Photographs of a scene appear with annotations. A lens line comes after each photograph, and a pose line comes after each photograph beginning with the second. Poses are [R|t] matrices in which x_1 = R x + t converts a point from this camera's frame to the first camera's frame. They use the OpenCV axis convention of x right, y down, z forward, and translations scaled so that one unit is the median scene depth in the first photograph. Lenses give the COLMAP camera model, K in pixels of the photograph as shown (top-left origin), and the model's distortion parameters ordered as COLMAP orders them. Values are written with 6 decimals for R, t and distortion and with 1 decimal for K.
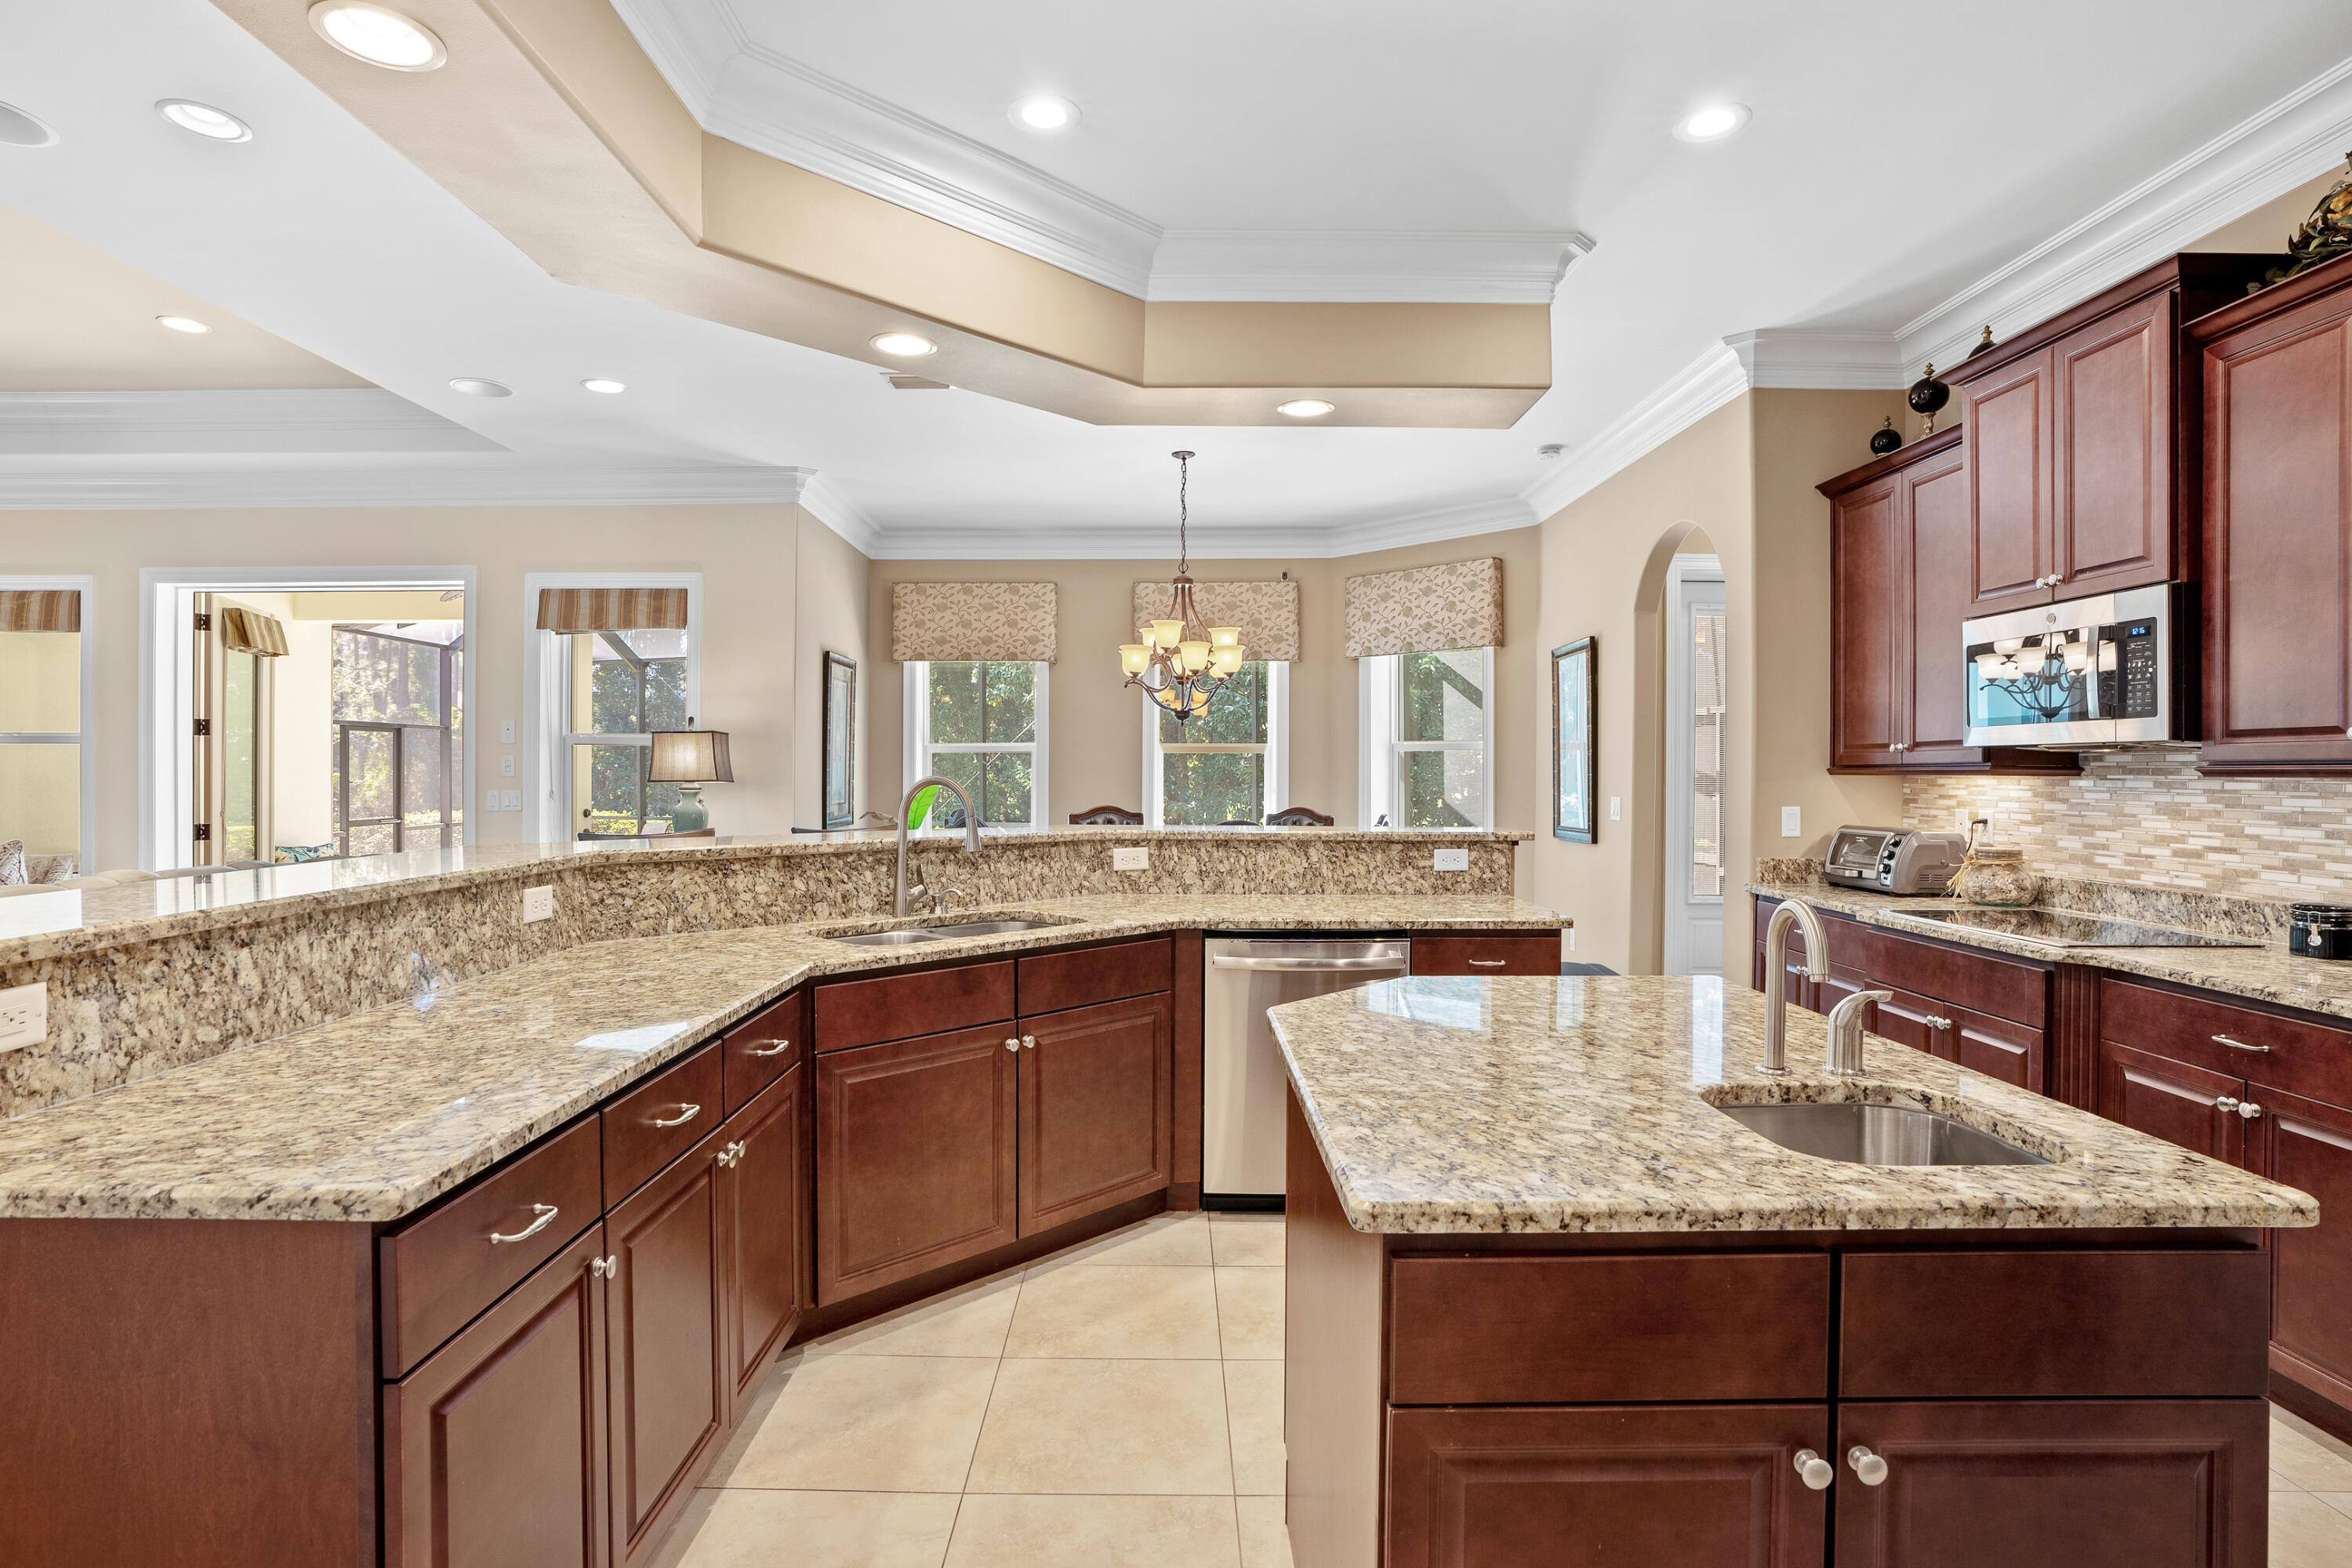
lens RADIAL K [[1179.0, 0, 1178.3], [0, 1179.0, 788.5], [0, 0, 1]] dist [-0.023690, 0.000276]
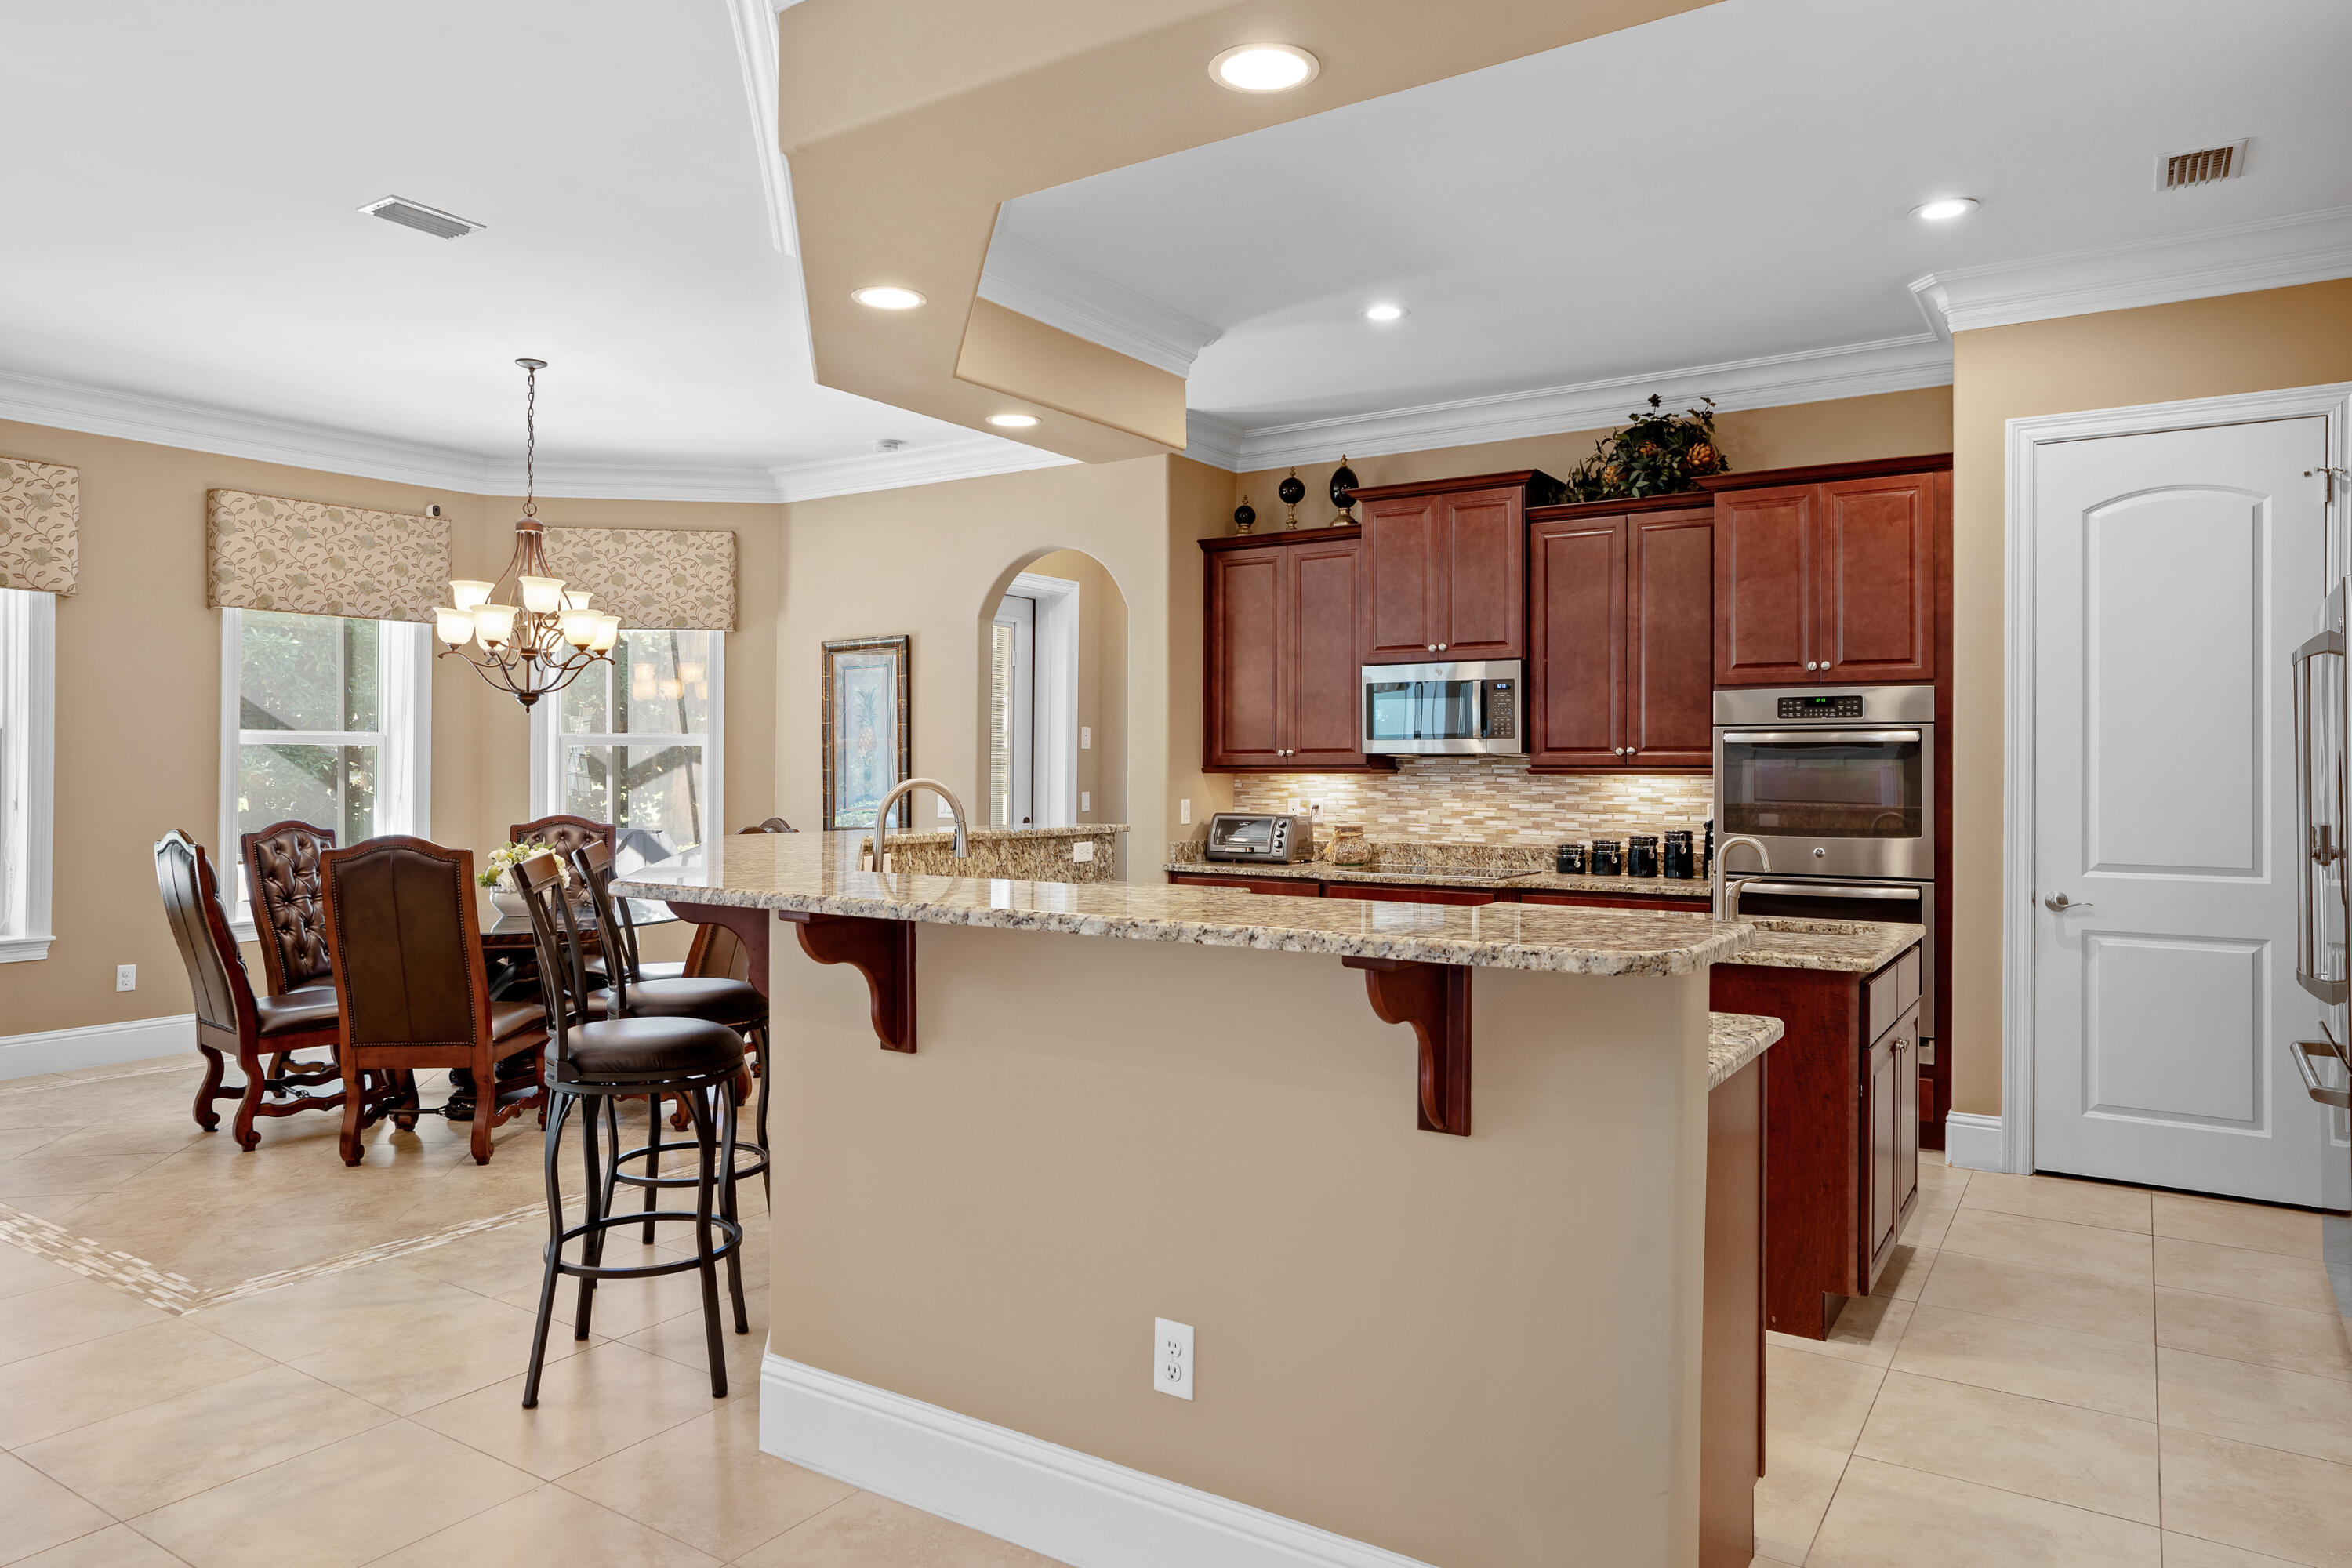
lens RADIAL K [[1510.9, 0, 1179.6], [0, 1510.9, 789.0], [0, 0, 1]] dist [-0.000290, 0.001409]
pose [[0.555377, -0.011854, 0.831514, -0.960843], [0.012020, 0.999908, 0.006226, -0.006405], [-0.831512, 0.006537, 0.555469, 0.150154]]
